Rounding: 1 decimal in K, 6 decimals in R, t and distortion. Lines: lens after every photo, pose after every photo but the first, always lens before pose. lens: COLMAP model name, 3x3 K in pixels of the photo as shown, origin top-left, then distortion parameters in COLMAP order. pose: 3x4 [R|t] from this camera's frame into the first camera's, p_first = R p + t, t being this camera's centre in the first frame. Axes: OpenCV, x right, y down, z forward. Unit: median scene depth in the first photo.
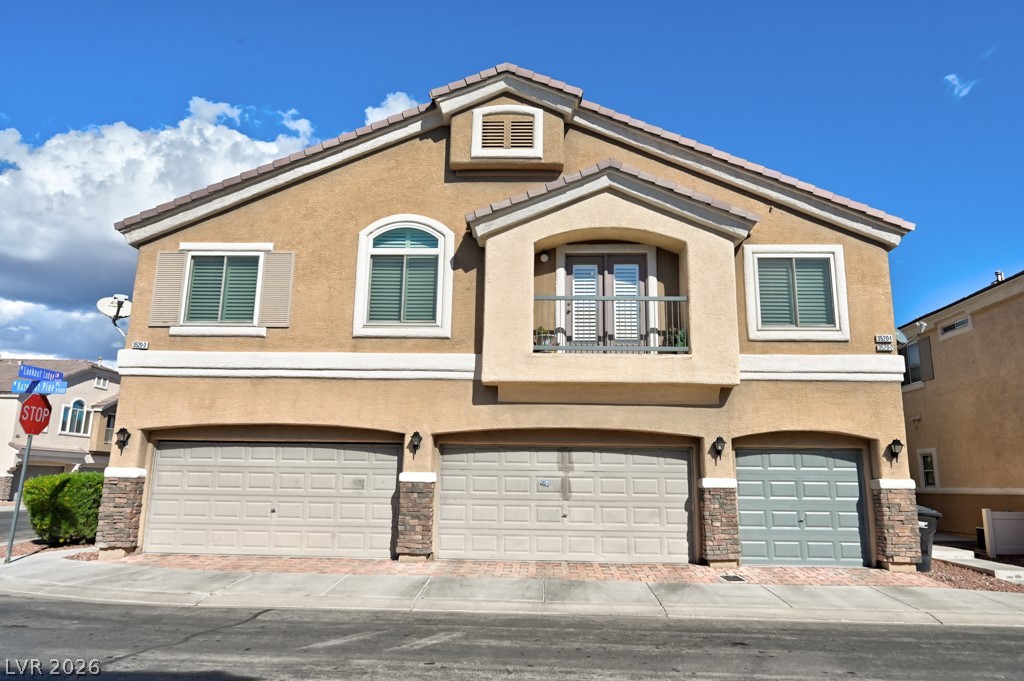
lens RADIAL K [[712.4, 0, 512.8], [0, 712.4, 339.6], [0, 0, 1]] dist [-0.000758, 0.002086]
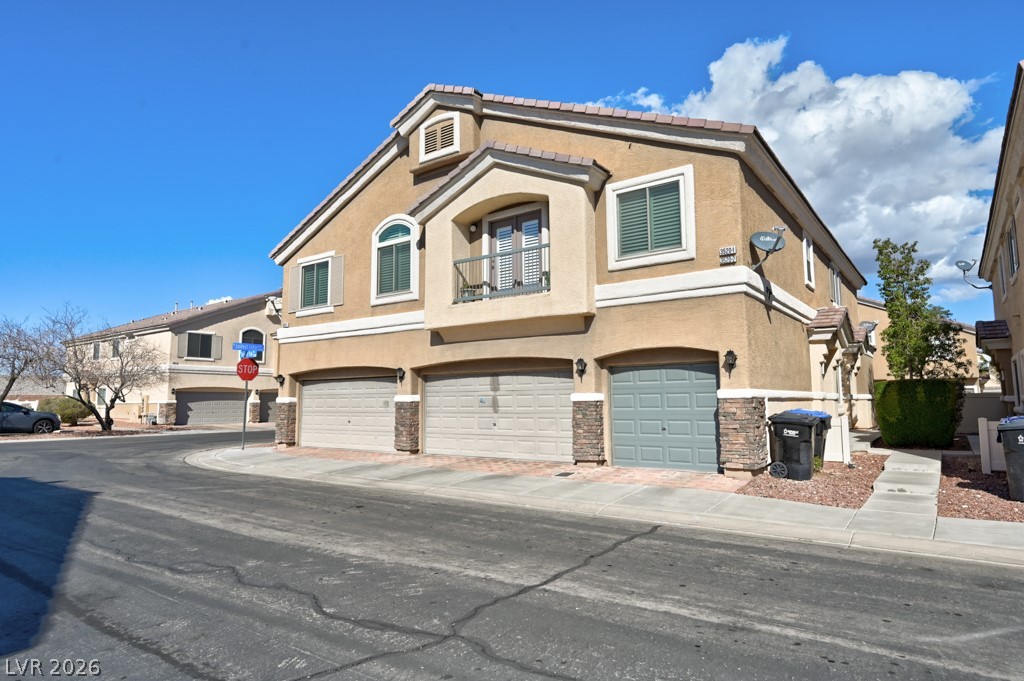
lens RADIAL K [[600.2, 0, 513.5], [0, 600.2, 341.1], [0, 0, 1]] dist [-0.004907, 0.000275]
pose [[0.828138, -0.078043, -0.555065, 0.713372], [0.134774, 0.988933, 0.062033, 0.030420], [0.544081, -0.126181, 0.829491, 0.117100]]
